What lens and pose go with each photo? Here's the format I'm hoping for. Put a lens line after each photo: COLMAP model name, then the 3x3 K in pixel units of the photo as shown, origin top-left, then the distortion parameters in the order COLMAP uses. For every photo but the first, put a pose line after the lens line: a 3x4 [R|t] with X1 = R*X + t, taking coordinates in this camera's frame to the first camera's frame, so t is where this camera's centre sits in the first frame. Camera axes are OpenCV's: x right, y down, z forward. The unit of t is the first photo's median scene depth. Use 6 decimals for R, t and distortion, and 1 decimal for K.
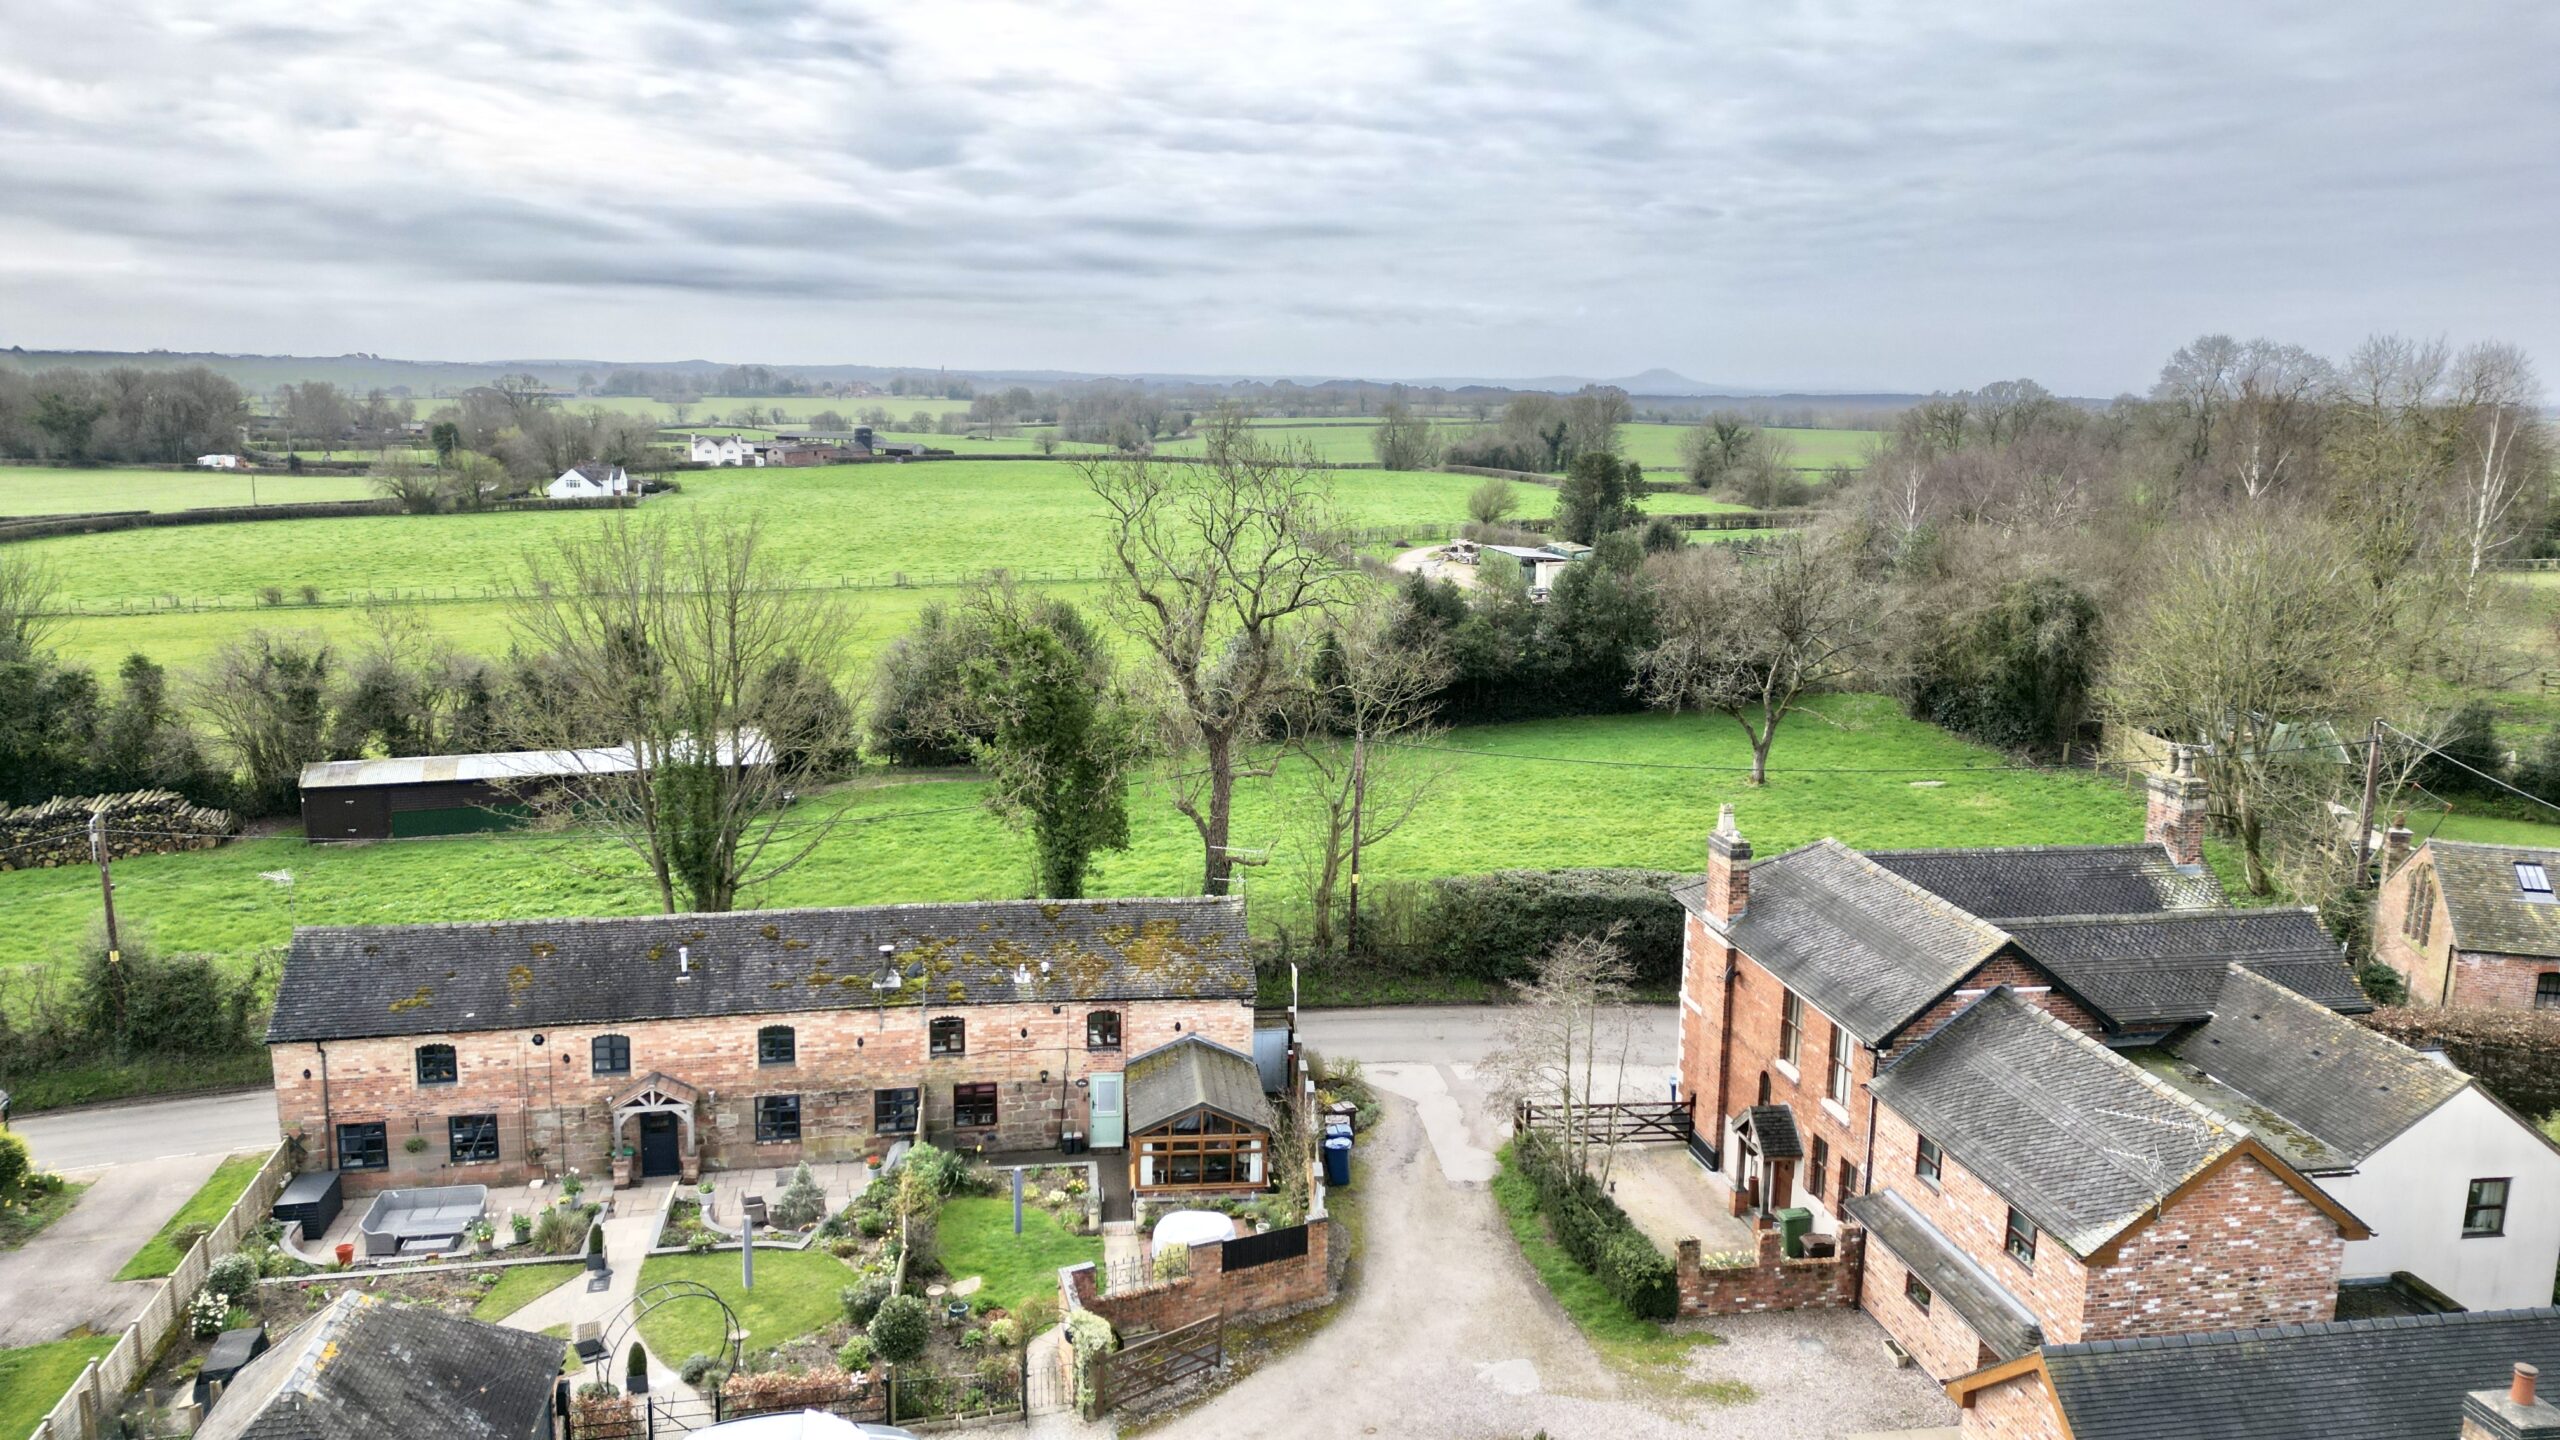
lens RADIAL K [[1774.7, 0, 1285.7], [0, 1774.7, 716.9], [0, 0, 1]] dist [0.087893, -0.093395]
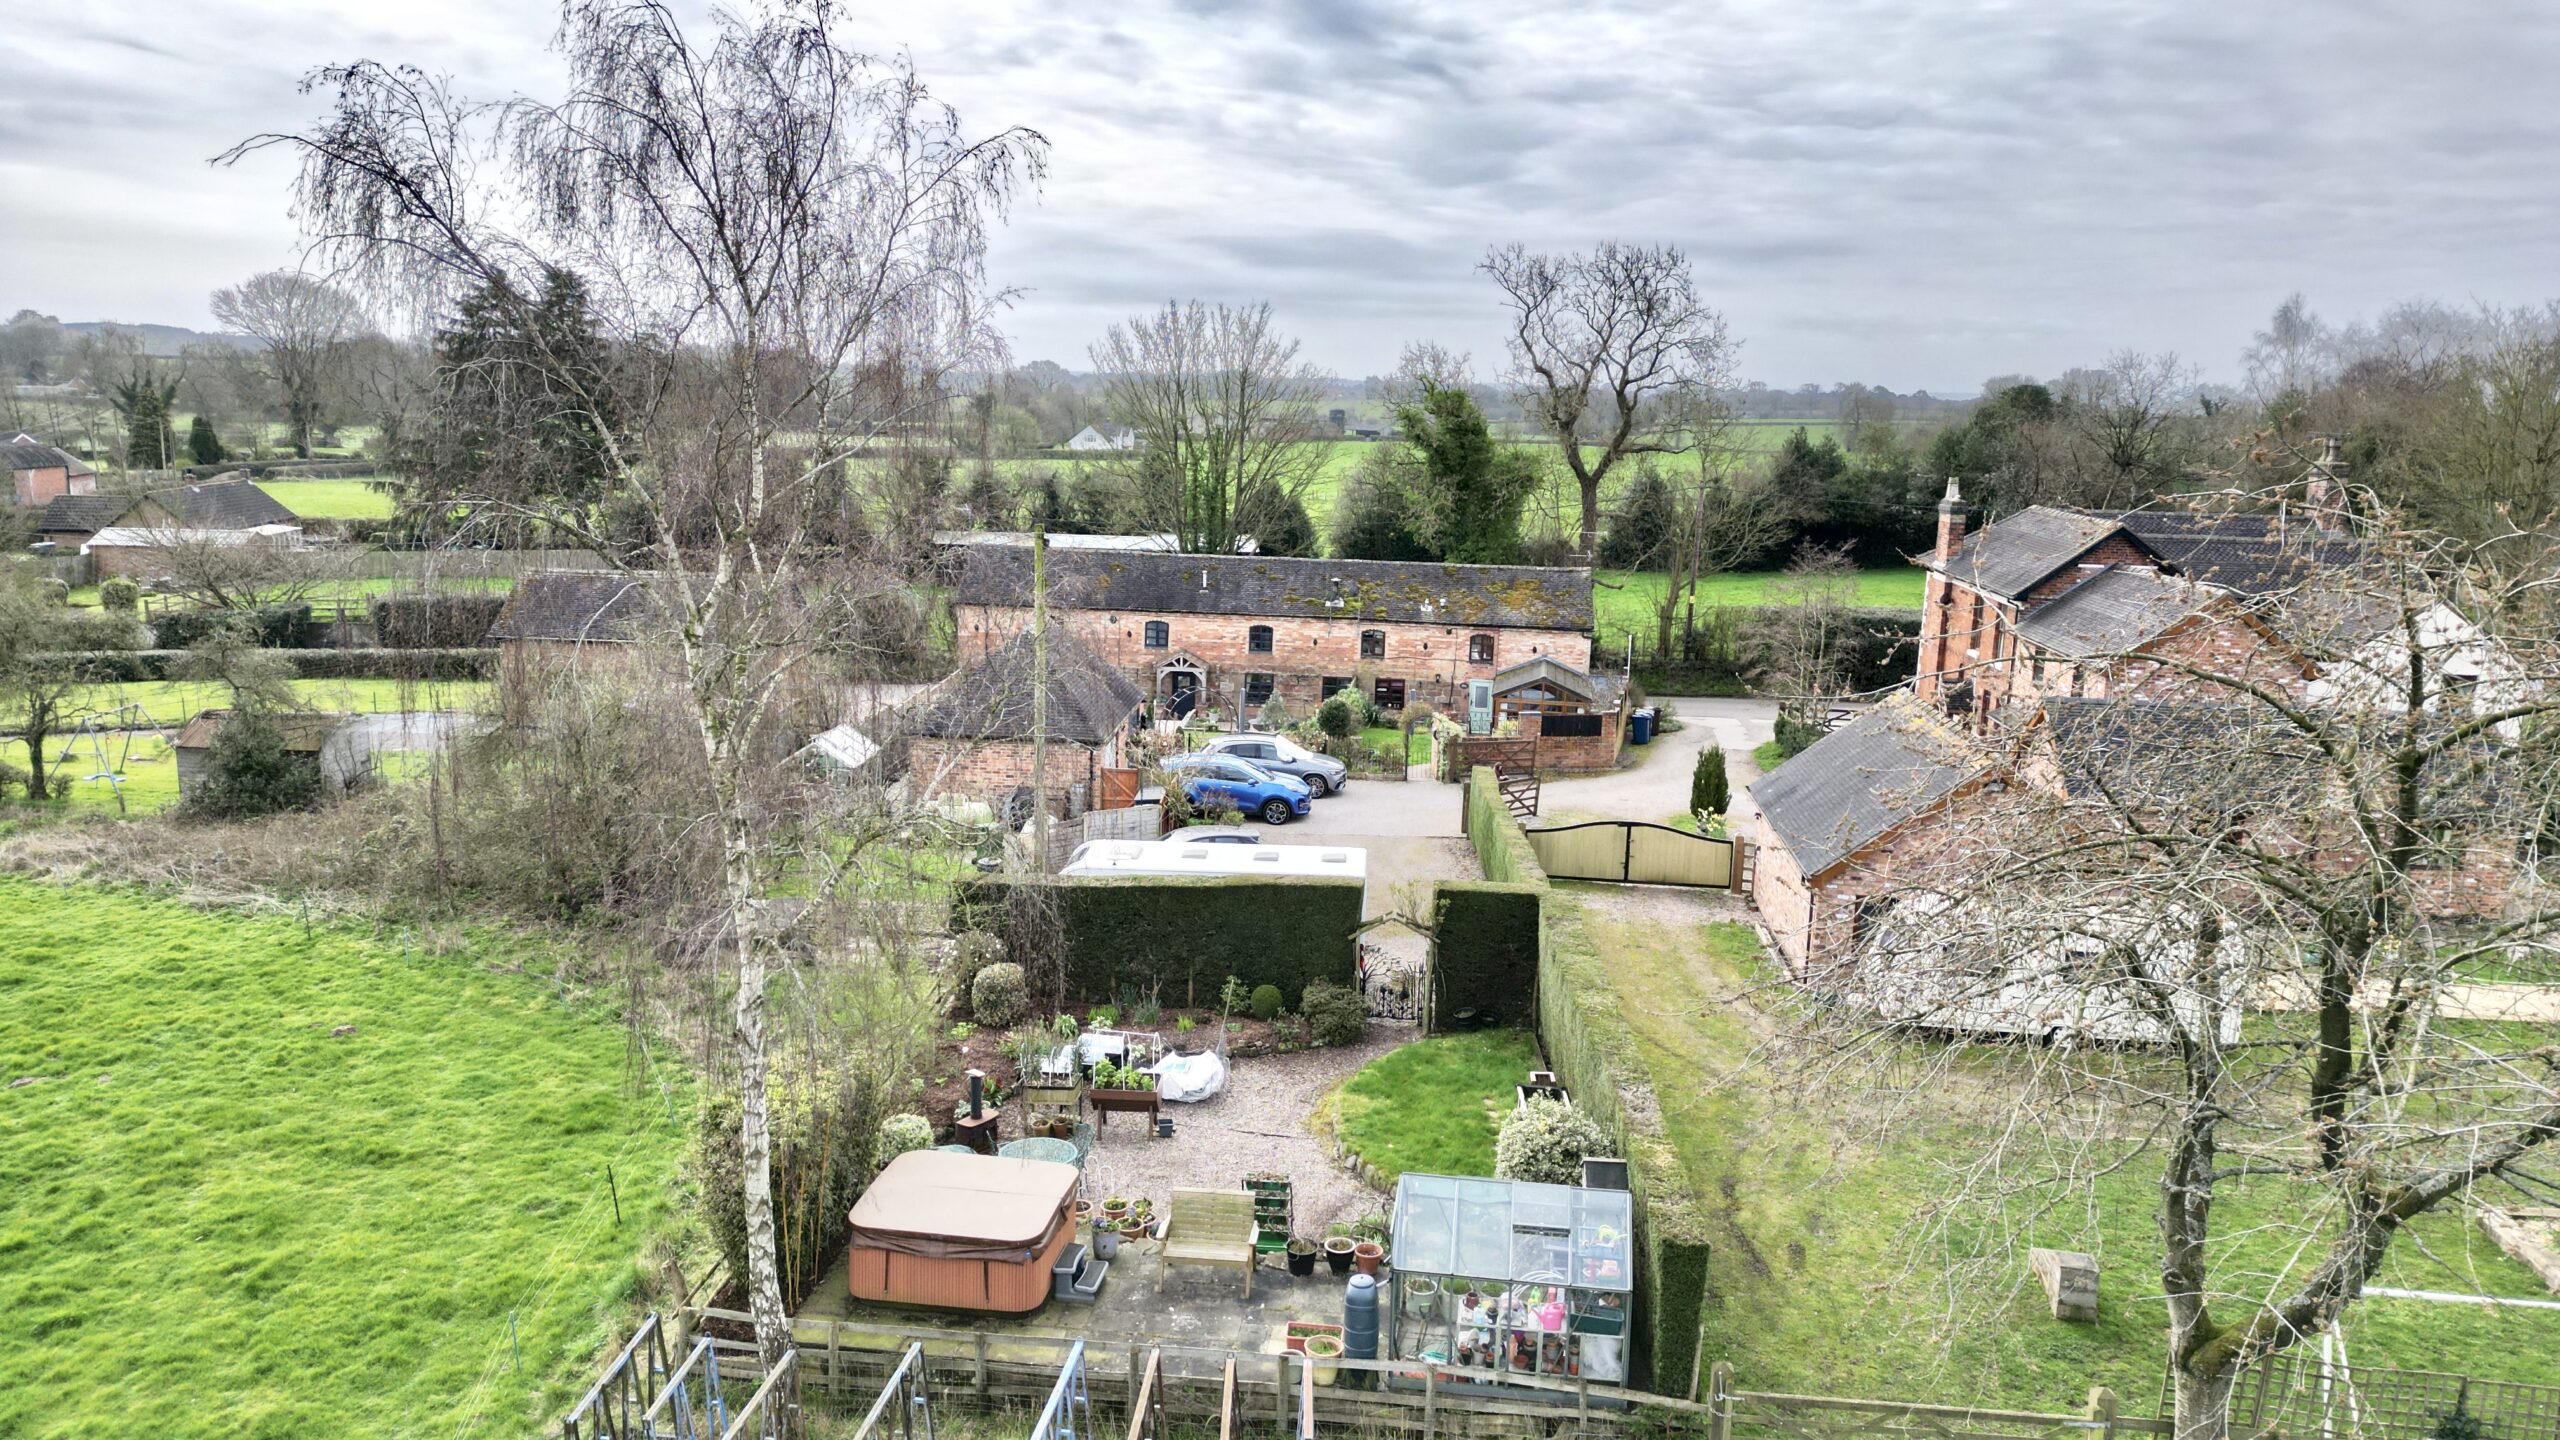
lens RADIAL K [[1774.7, 0, 1270.5], [0, 1774.7, 732.4], [0, 0, 1]] dist [0.087893, -0.093395]
pose [[0.964608, 0.060714, -0.256602, 0.103317], [-0.060851, 0.998119, 0.007414, 0.245300], [0.256570, 0.008463, 0.966489, -0.409685]]
